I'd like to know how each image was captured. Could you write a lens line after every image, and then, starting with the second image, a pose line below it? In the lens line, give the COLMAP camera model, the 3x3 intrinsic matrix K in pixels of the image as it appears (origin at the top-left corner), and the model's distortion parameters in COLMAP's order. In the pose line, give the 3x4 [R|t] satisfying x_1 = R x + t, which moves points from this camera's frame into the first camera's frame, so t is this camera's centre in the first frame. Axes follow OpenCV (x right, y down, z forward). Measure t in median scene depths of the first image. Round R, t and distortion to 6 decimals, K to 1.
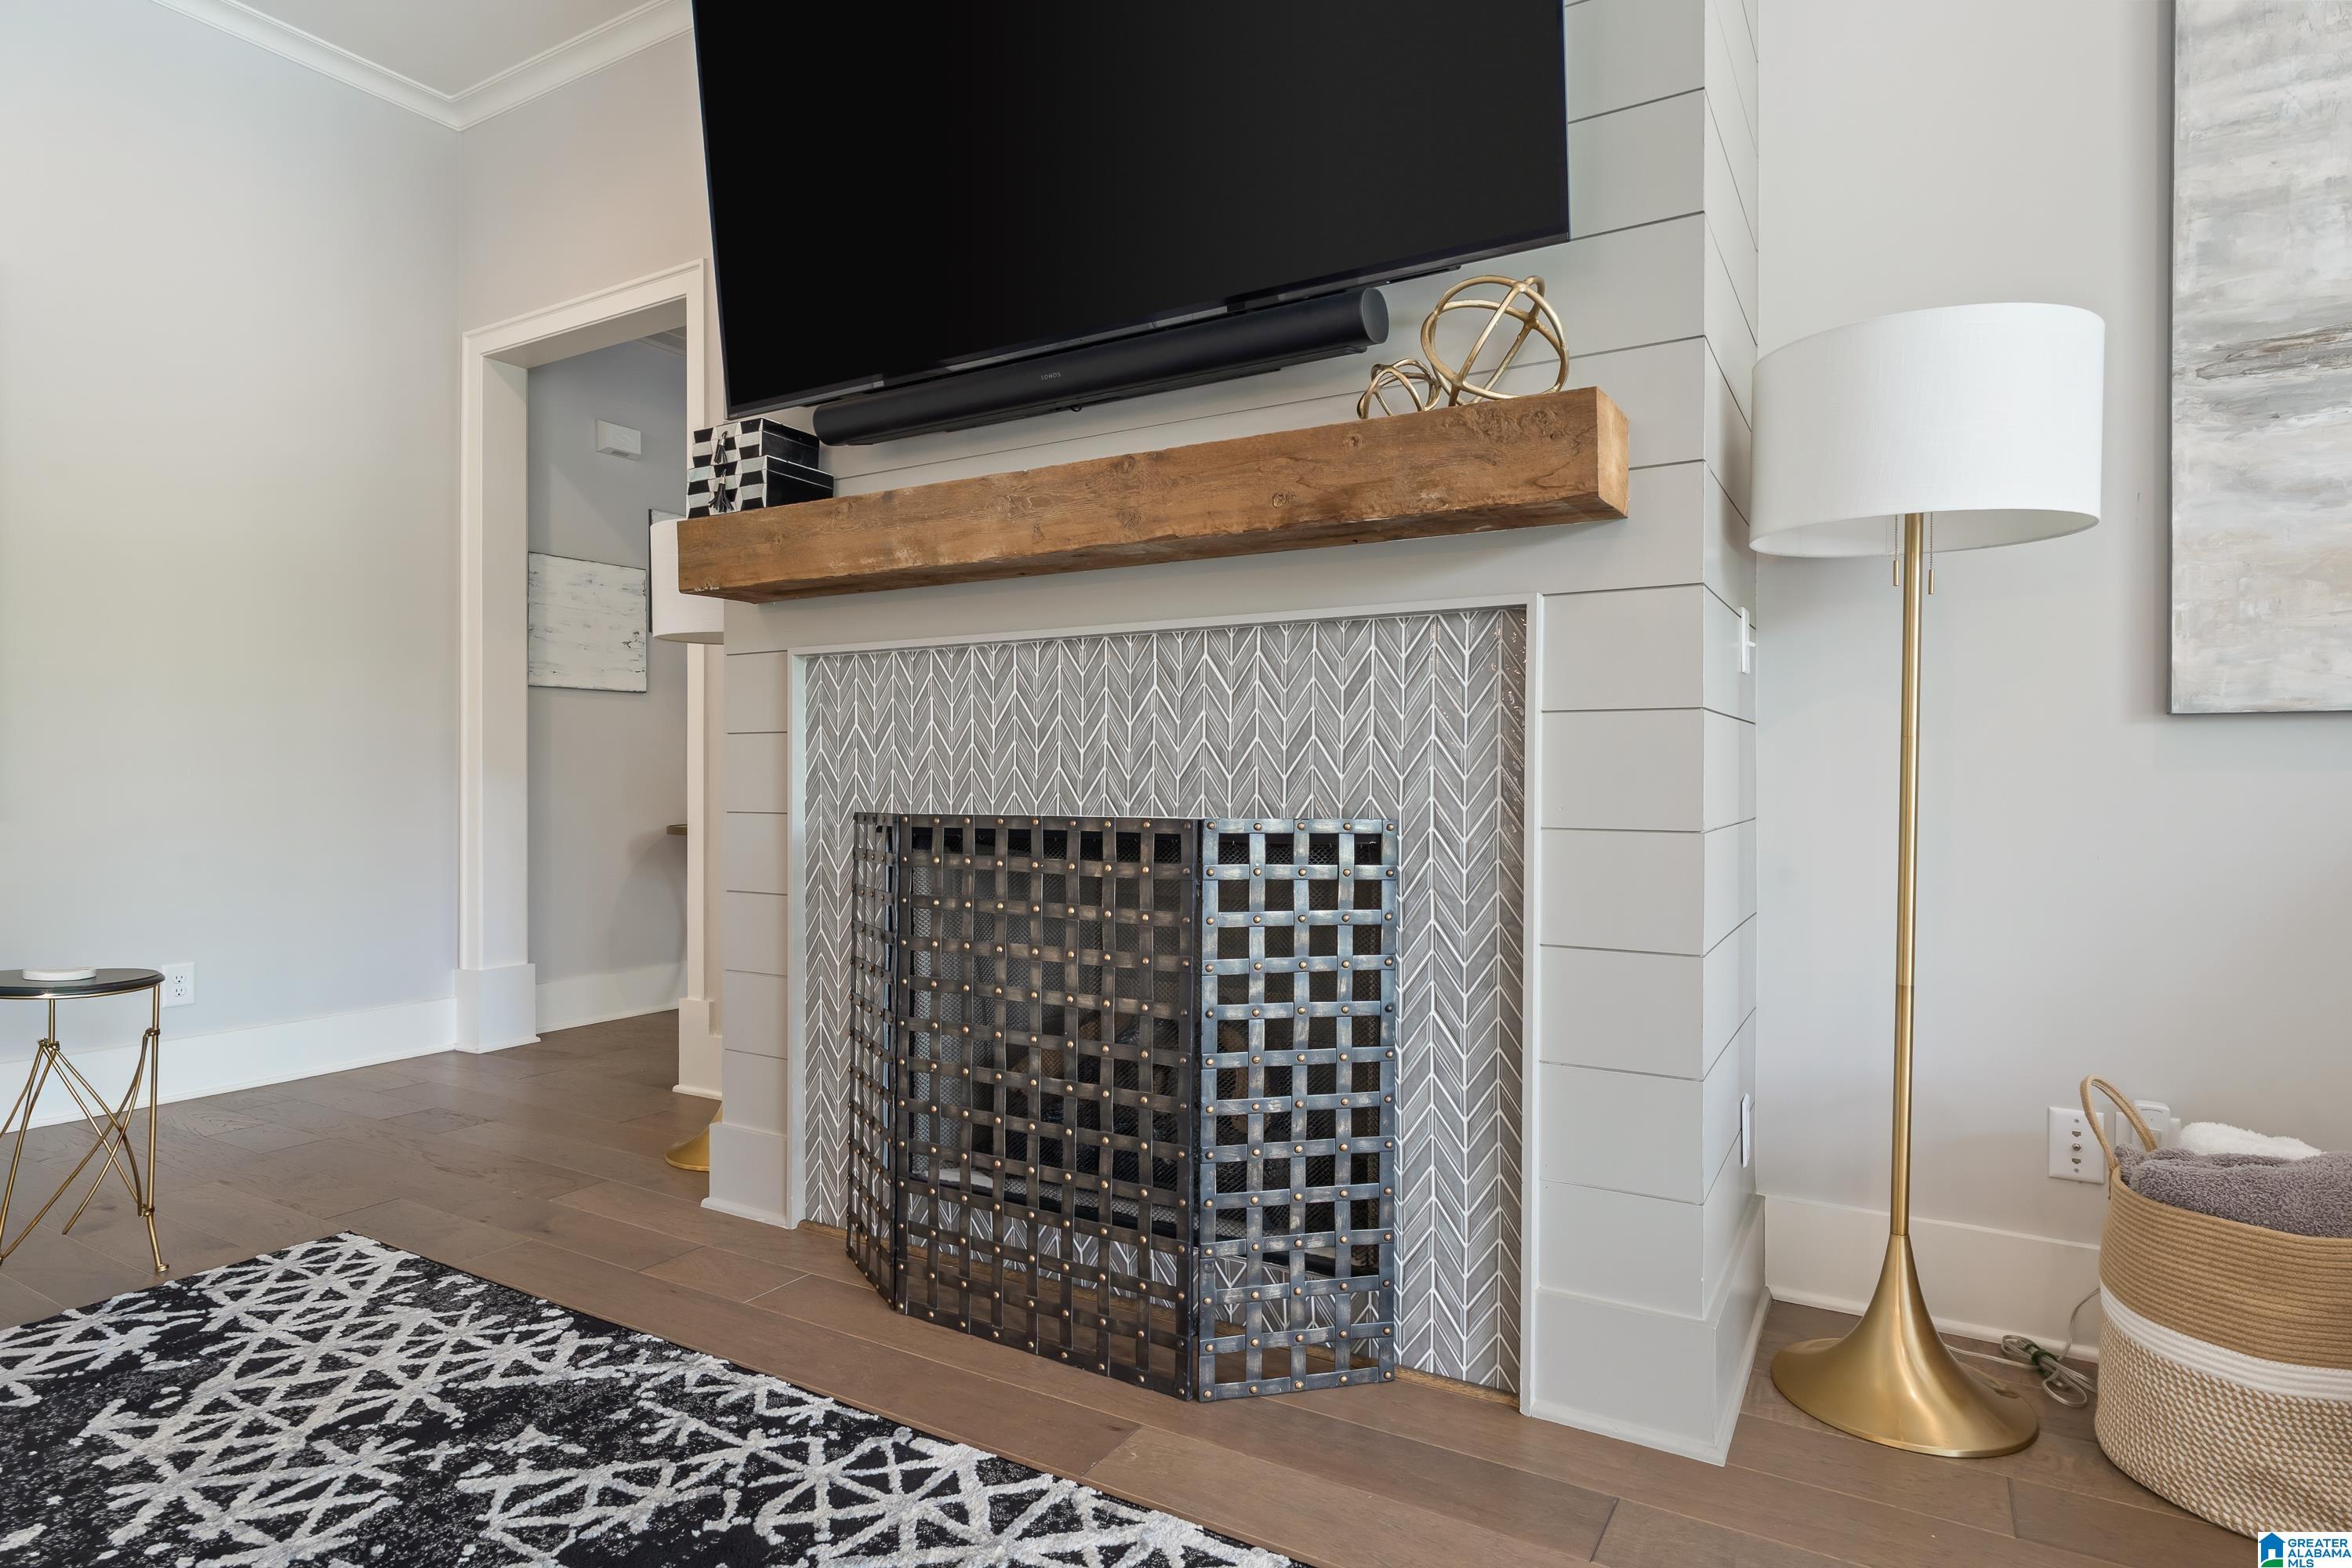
lens RADIAL K [[1242.8, 0, 1160.1], [0, 1242.8, 787.0], [0, 0, 1]] dist [0.005371, 0.000164]
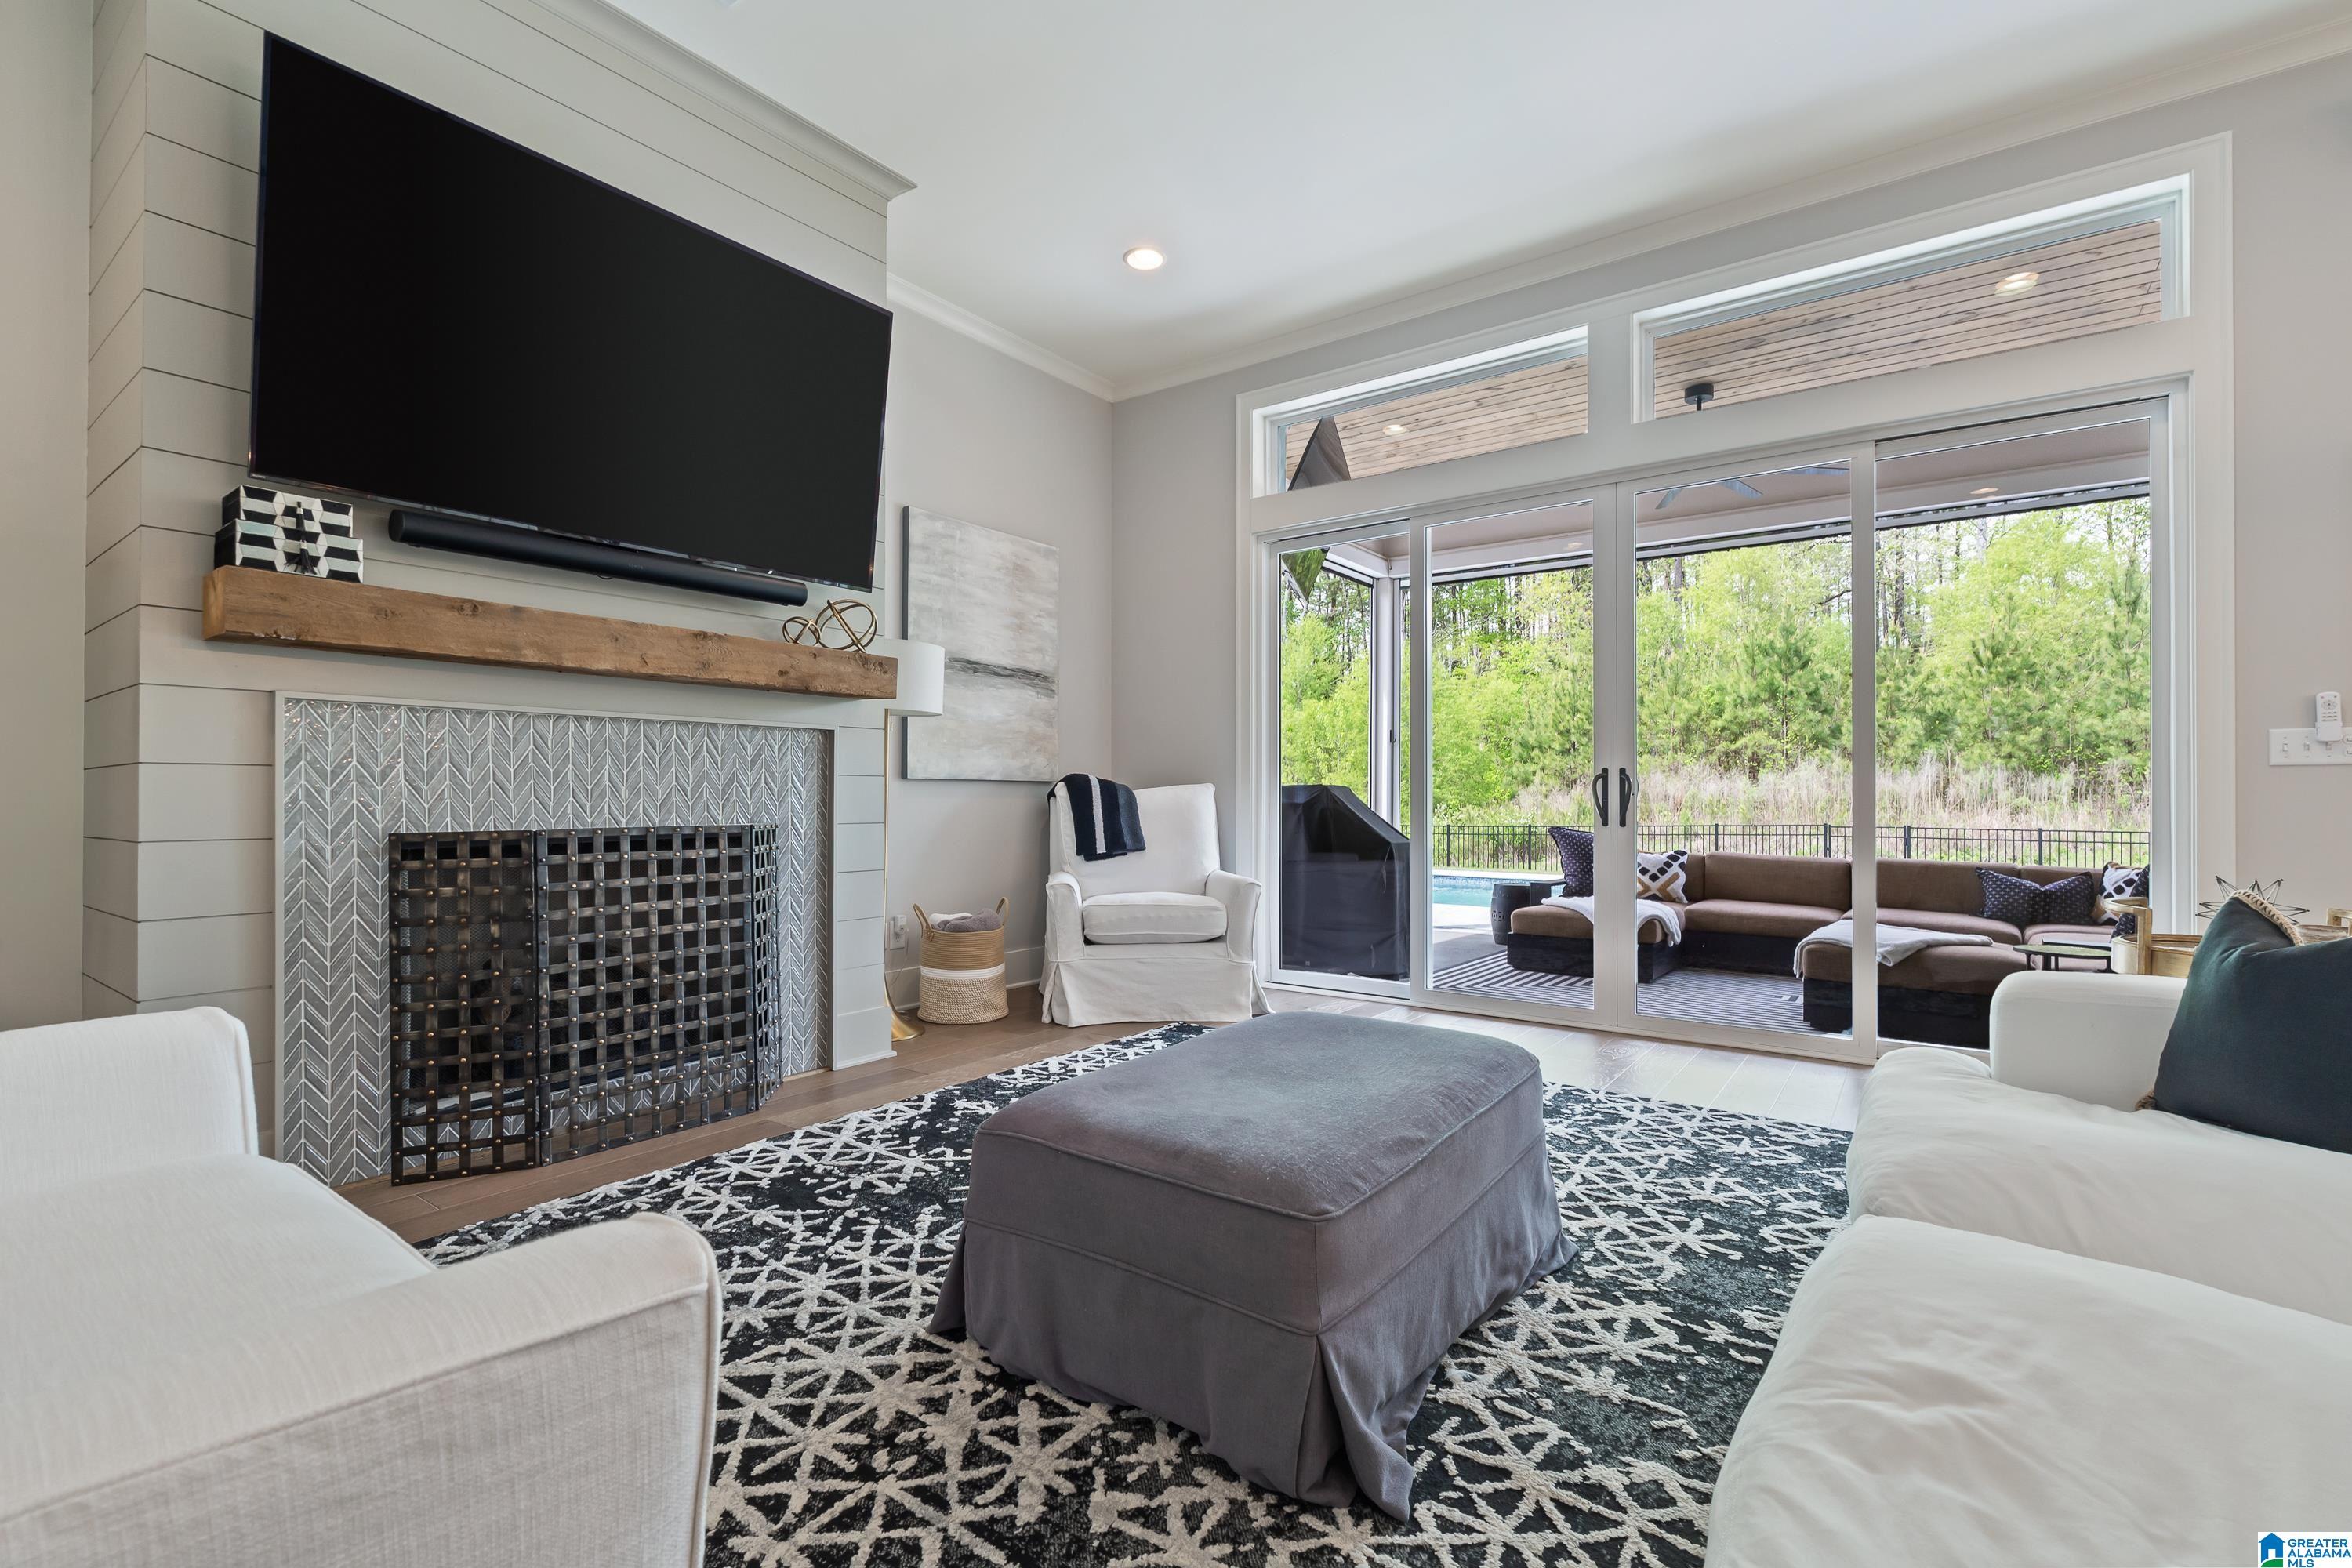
lens RADIAL K [[1038.9, 0, 1151.8], [0, 1038.9, 794.6], [0, 0, 1]] dist [-0.003415, 0.001093]
pose [[0.123595, -0.002385, 0.992330, -1.508237], [0.003355, 0.999992, 0.001986, -0.022938], [-0.992327, 0.003084, 0.123602, 0.141804]]
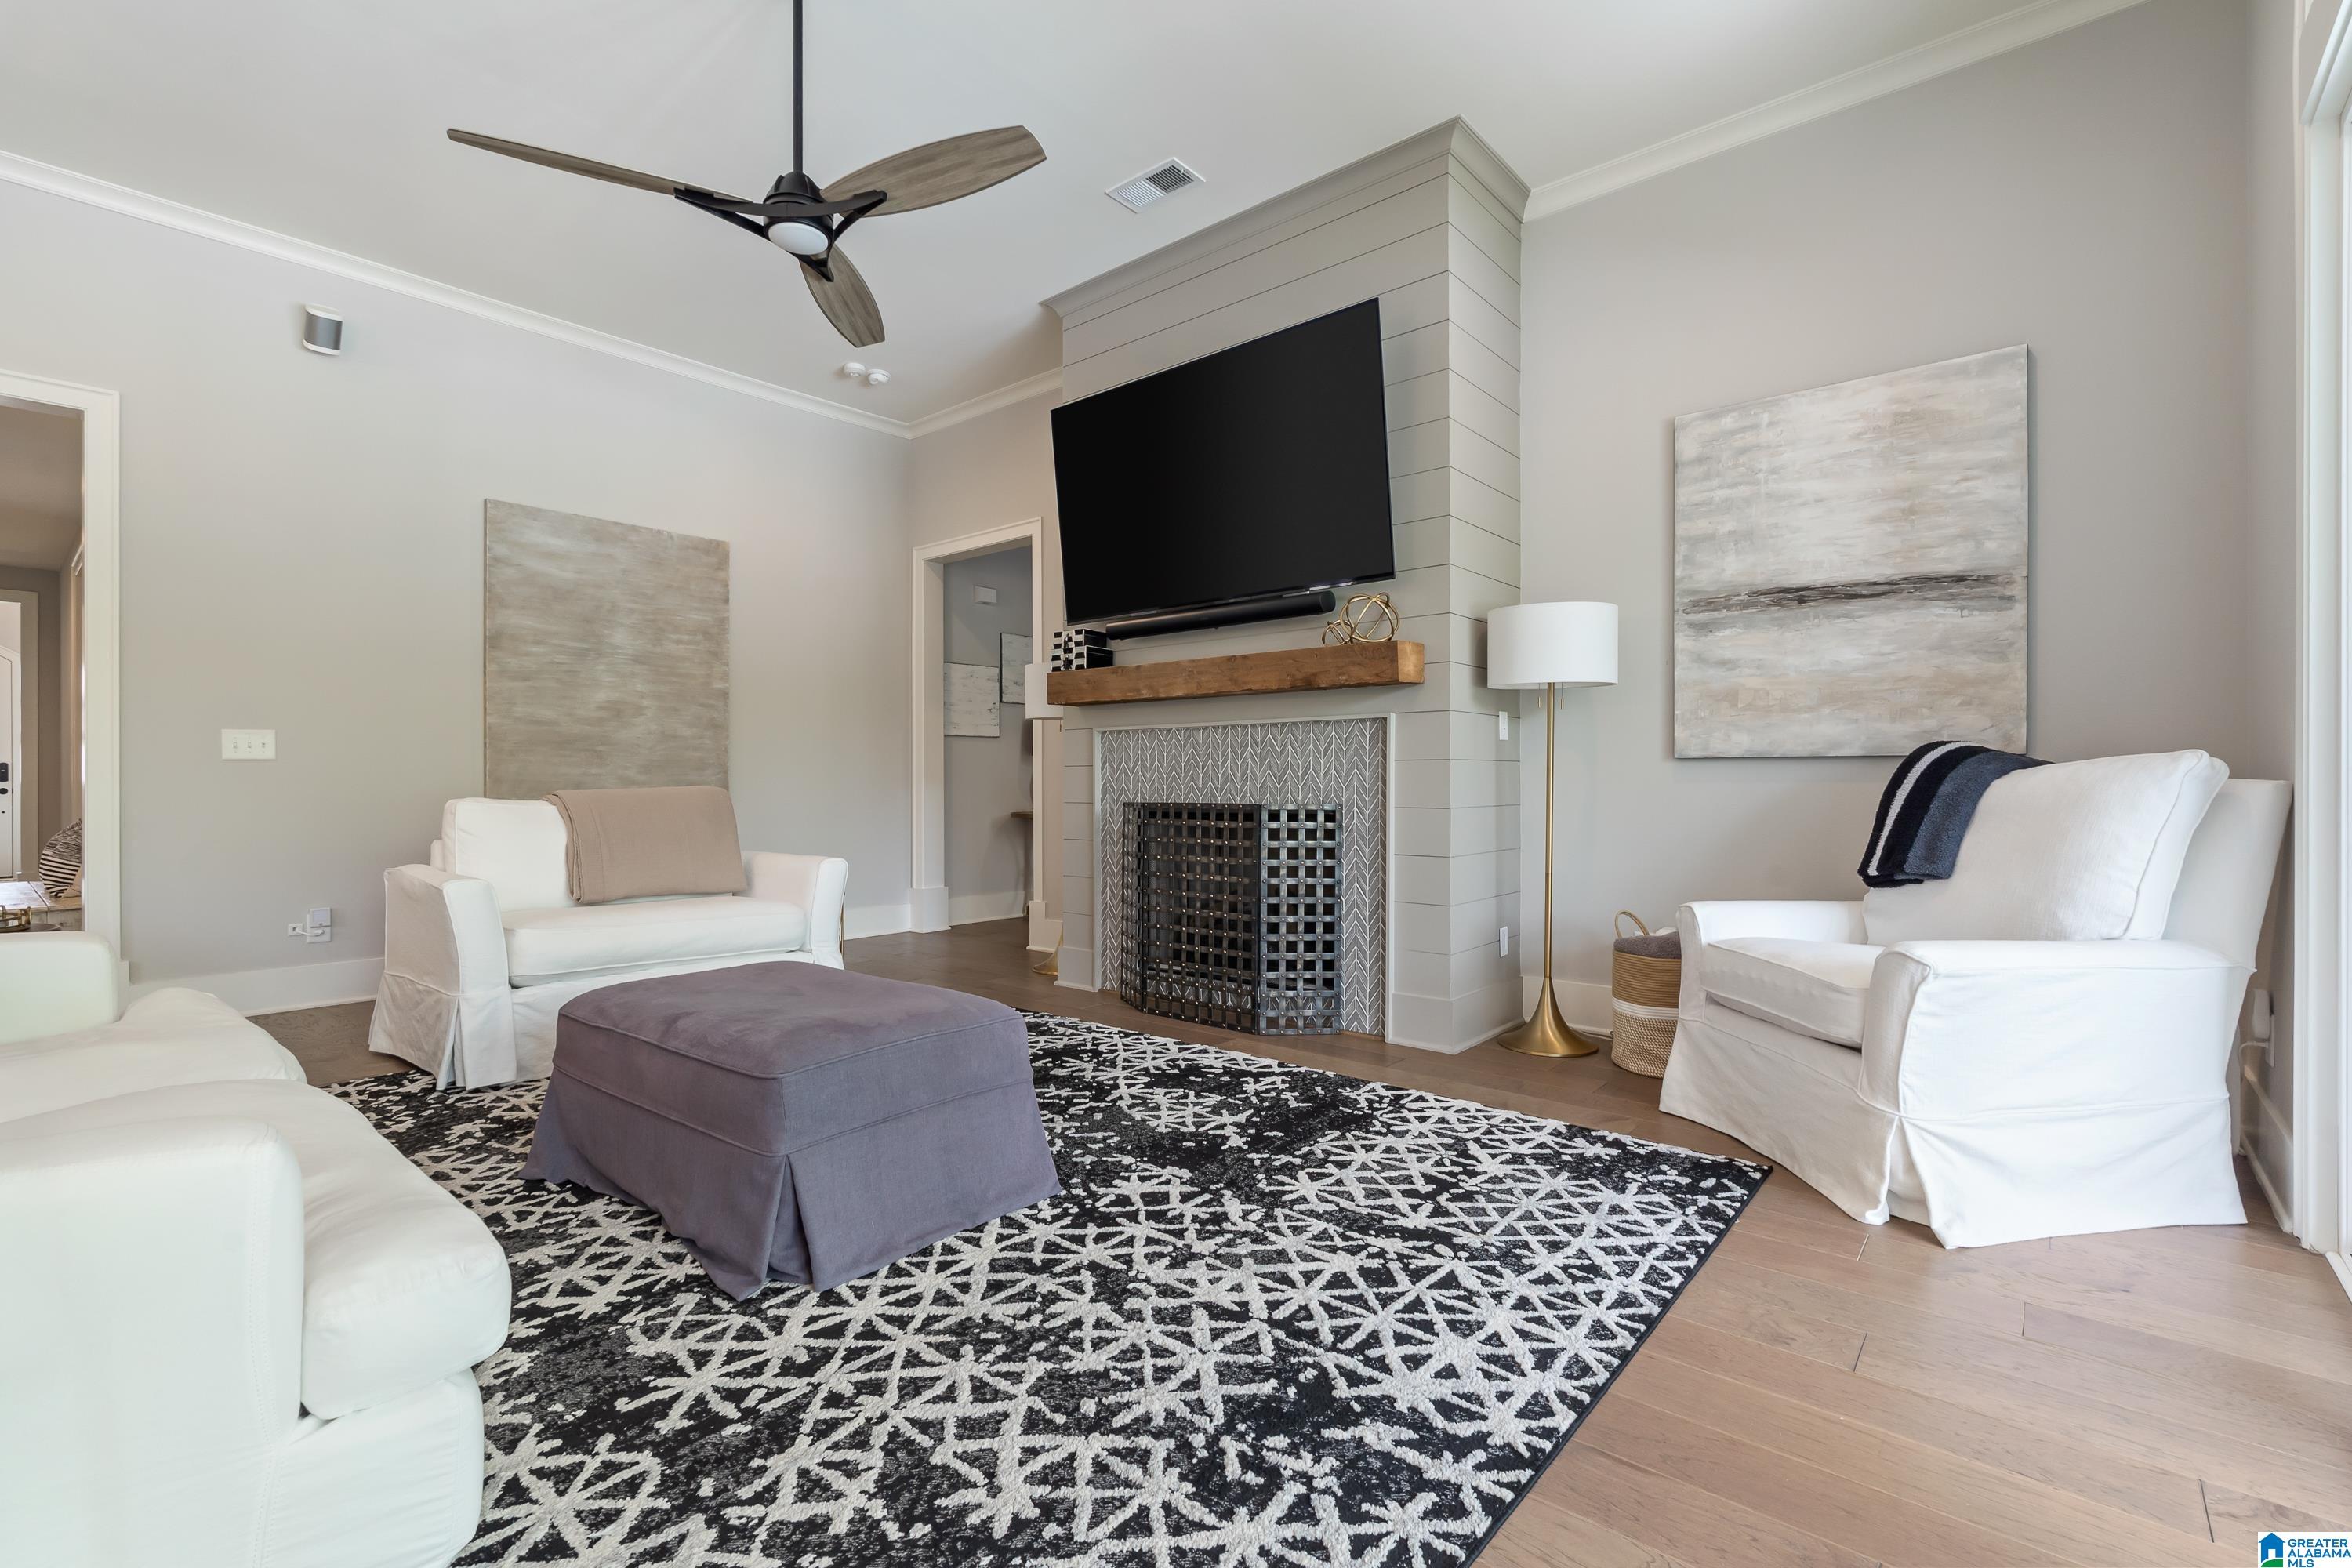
lens RADIAL K [[1038.9, 0, 1177.4], [0, 1038.9, 779.7], [0, 0, 1]] dist [-0.003415, 0.001093]
pose [[0.985054, -0.007871, -0.172066, 0.221700], [0.007247, 0.999965, -0.004251, -0.015203], [0.172093, 0.002941, 0.985076, -1.059275]]
